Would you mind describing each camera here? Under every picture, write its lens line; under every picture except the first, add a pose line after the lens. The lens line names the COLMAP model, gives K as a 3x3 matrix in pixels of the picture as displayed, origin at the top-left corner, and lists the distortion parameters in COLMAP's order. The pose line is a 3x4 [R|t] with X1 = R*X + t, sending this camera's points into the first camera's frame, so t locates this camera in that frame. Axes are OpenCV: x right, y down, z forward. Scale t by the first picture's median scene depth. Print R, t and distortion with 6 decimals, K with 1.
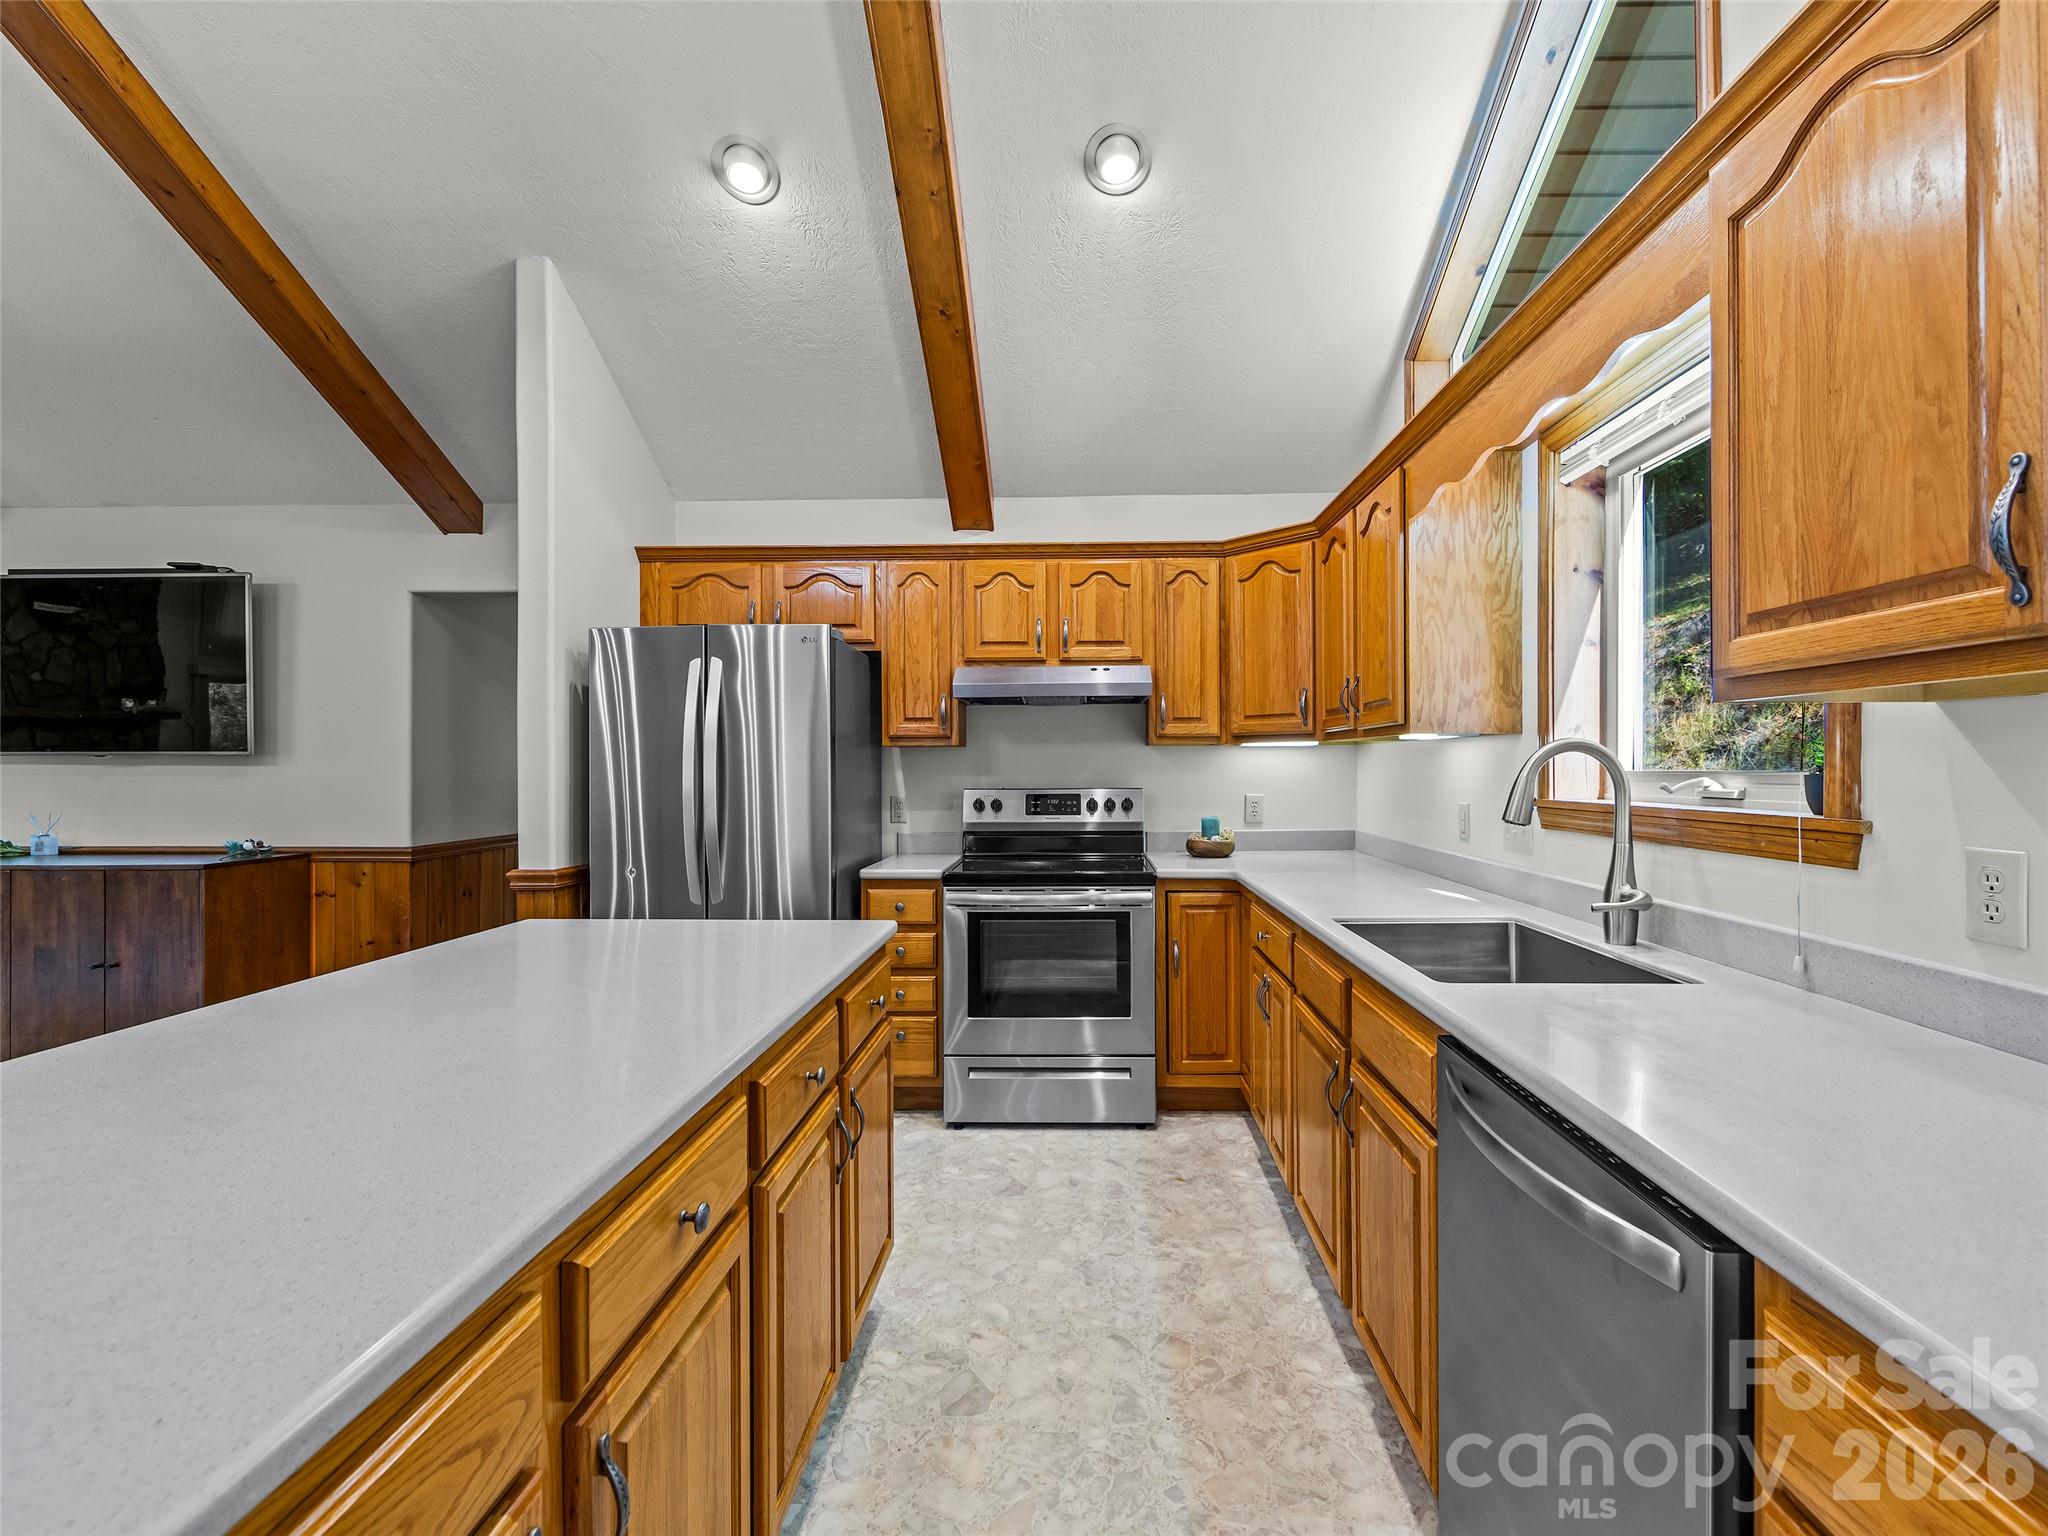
lens RADIAL K [[918.3, 0, 1044.5], [0, 918.3, 767.1], [0, 0, 1]] dist [-0.004058, -0.001502]
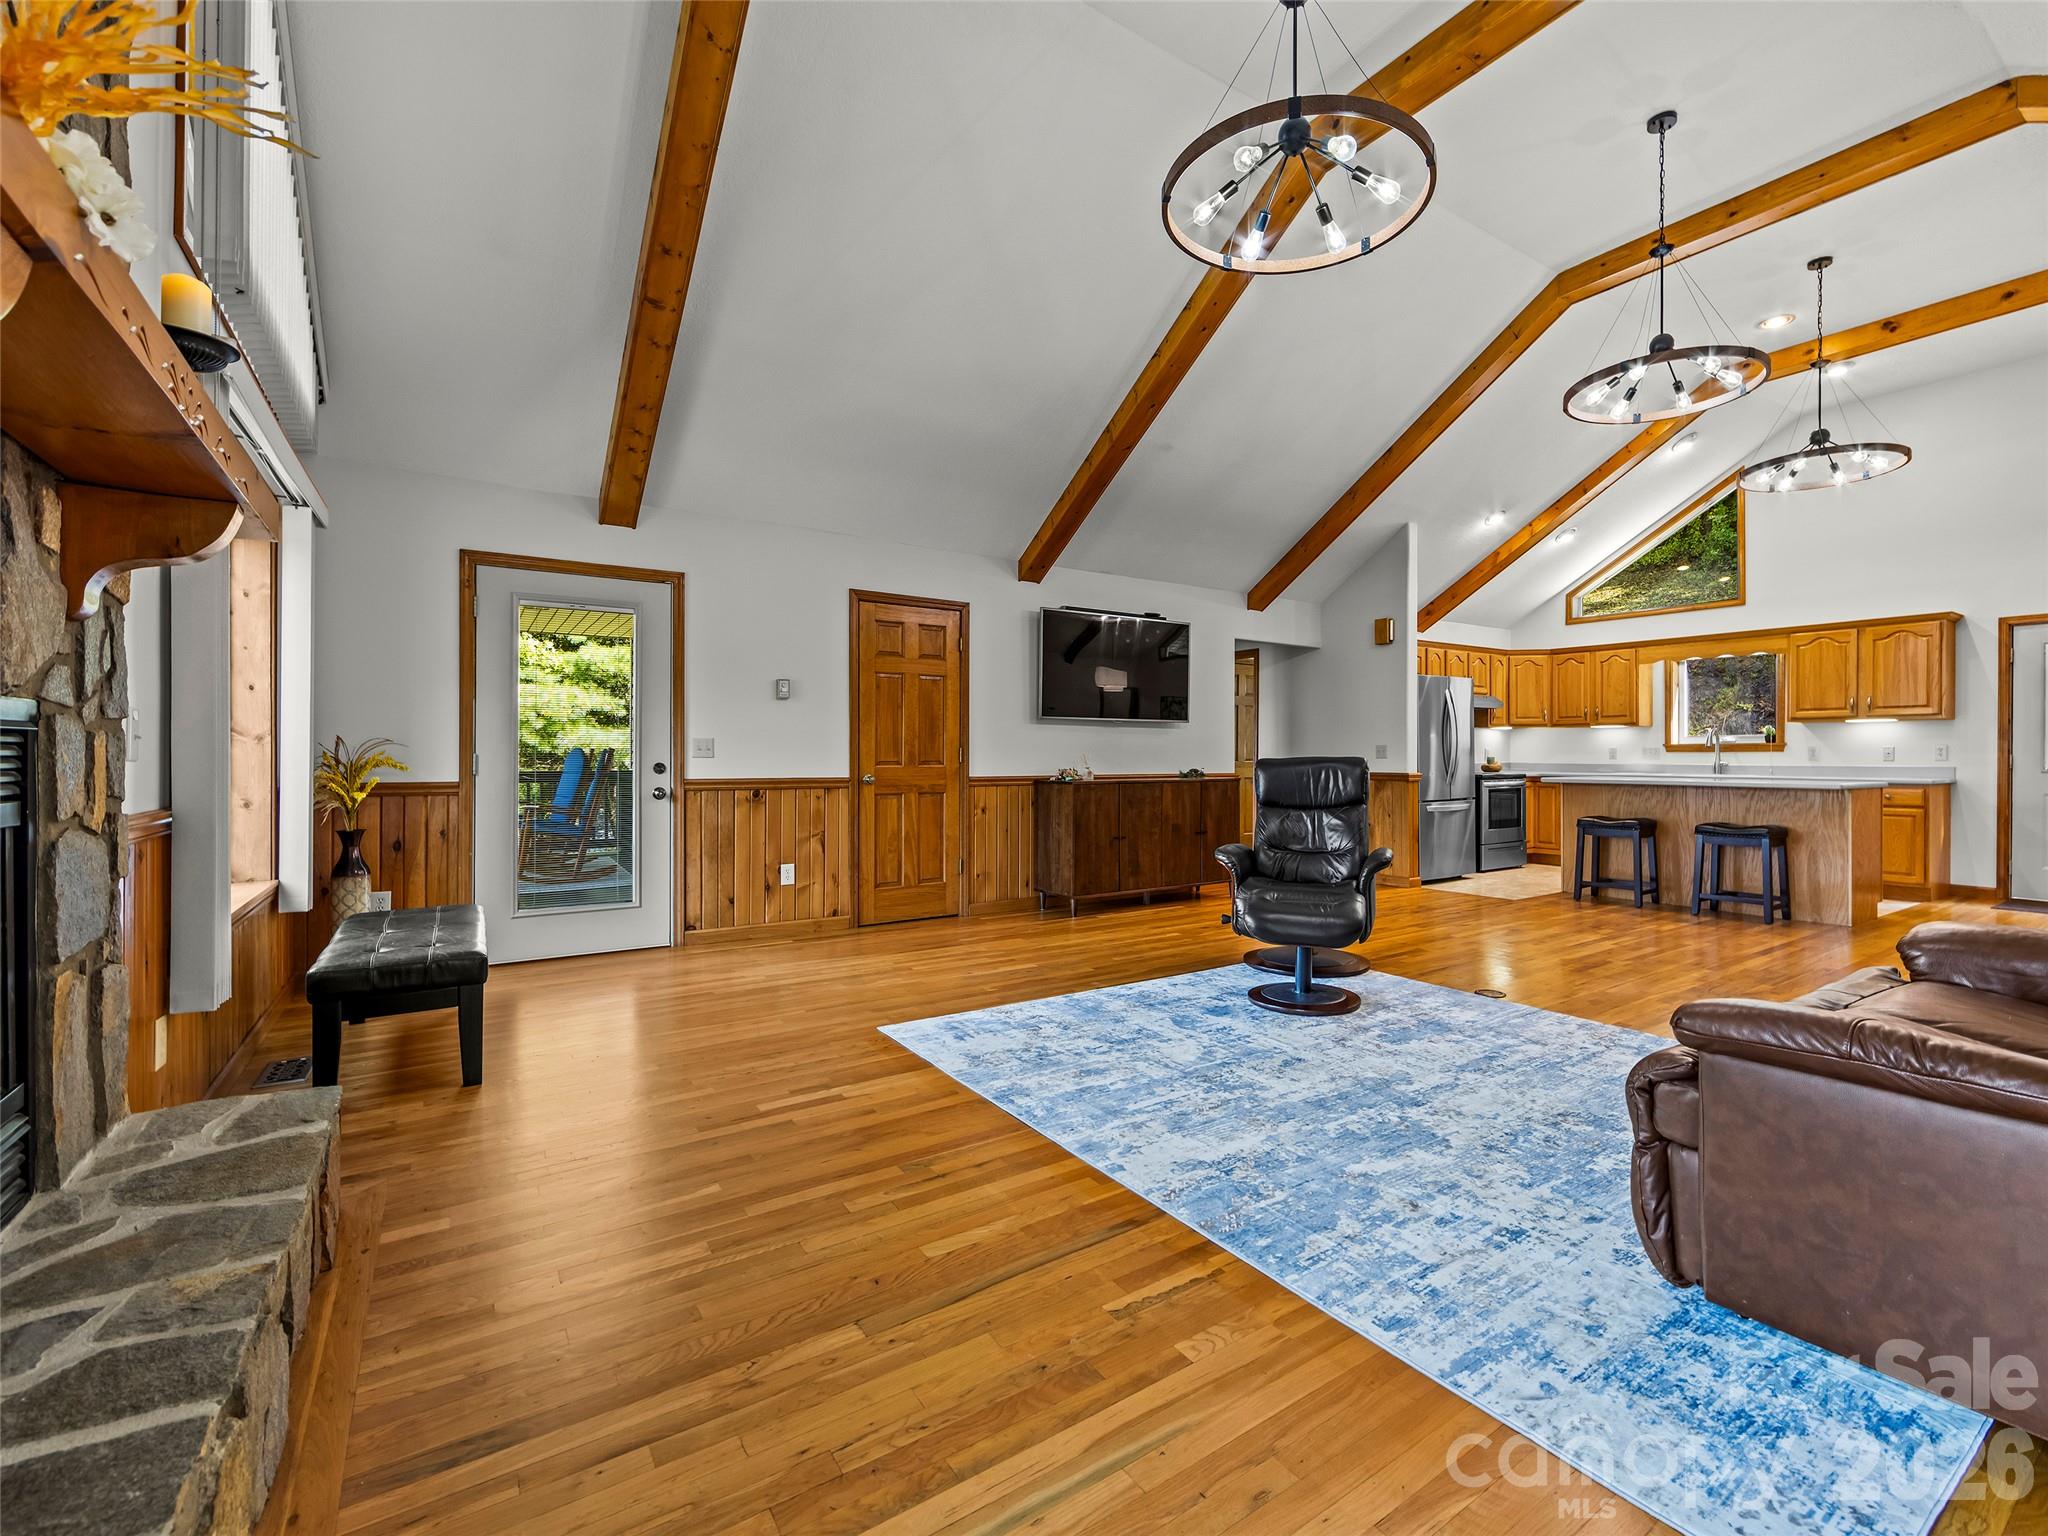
lens RADIAL K [[937.7, 0, 1079.0], [0, 937.7, 757.4], [0, 0, 1]] dist [-0.002890, -0.000960]
pose [[0.804351, 0.002192, 0.594151, -2.403628], [-0.003272, 0.999994, 0.000740, 0.062461], [-0.594146, -0.002539, 0.804353, -0.425743]]
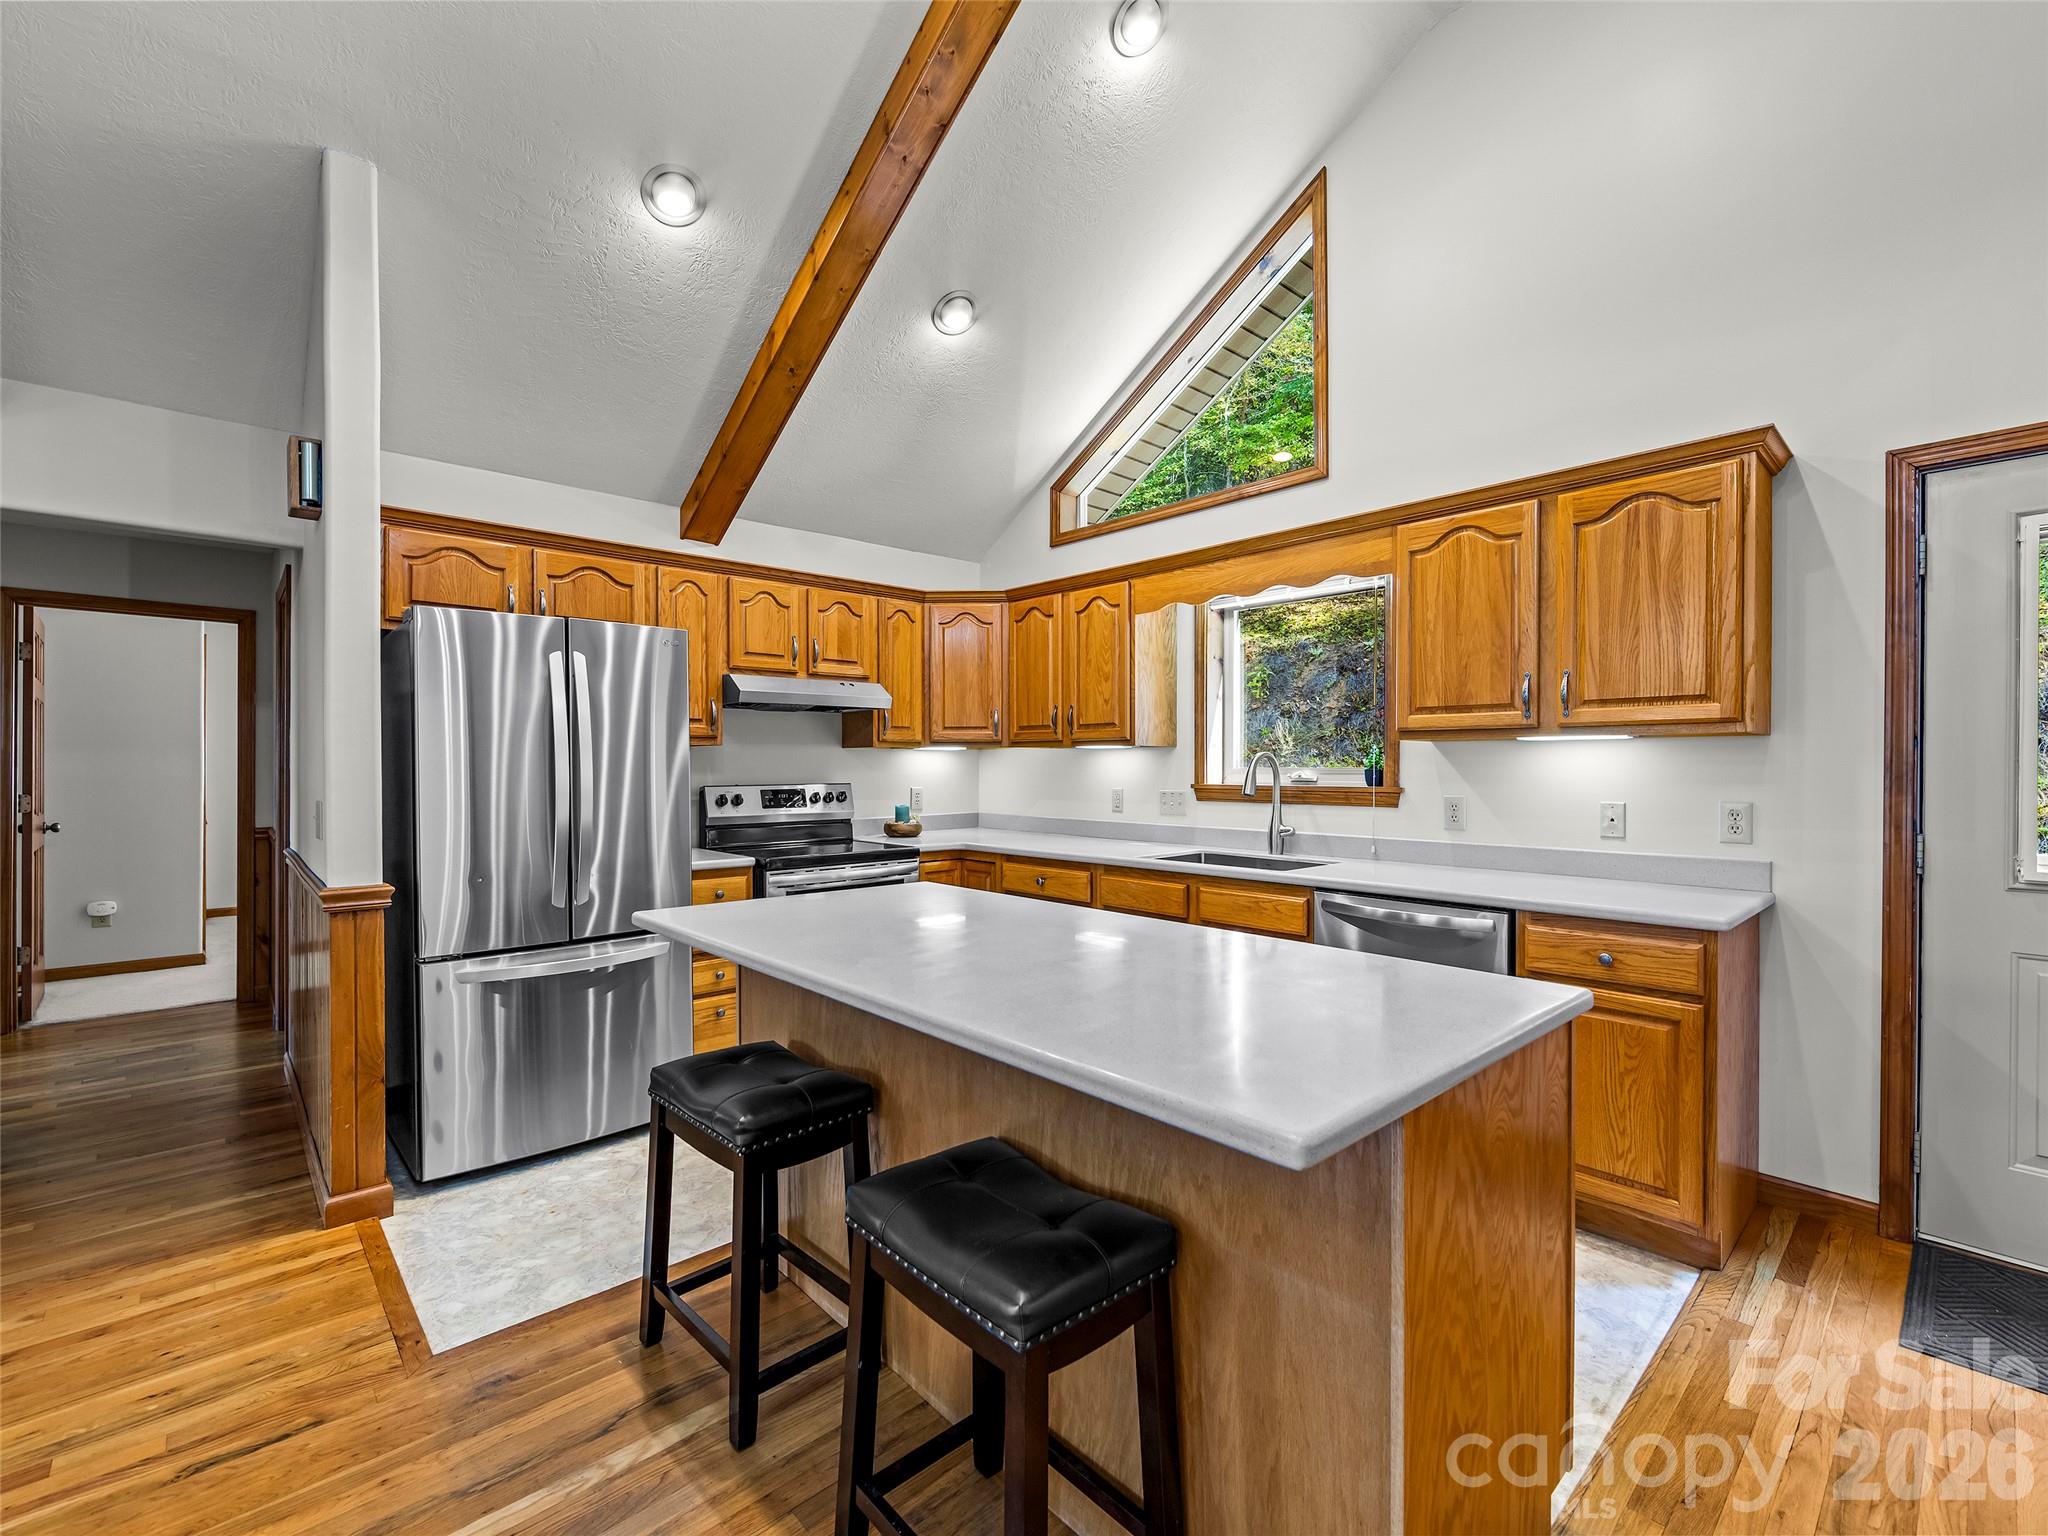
lens RADIAL K [[918.3, 0, 1044.5], [0, 918.3, 767.1], [0, 0, 1]] dist [-0.004058, -0.001502]
pose [[0.708569, 0.001324, 0.705640, -0.607562], [-0.001365, 0.999999, -0.000506, 0.002065], [-0.705640, -0.000605, 0.708571, -0.033806]]
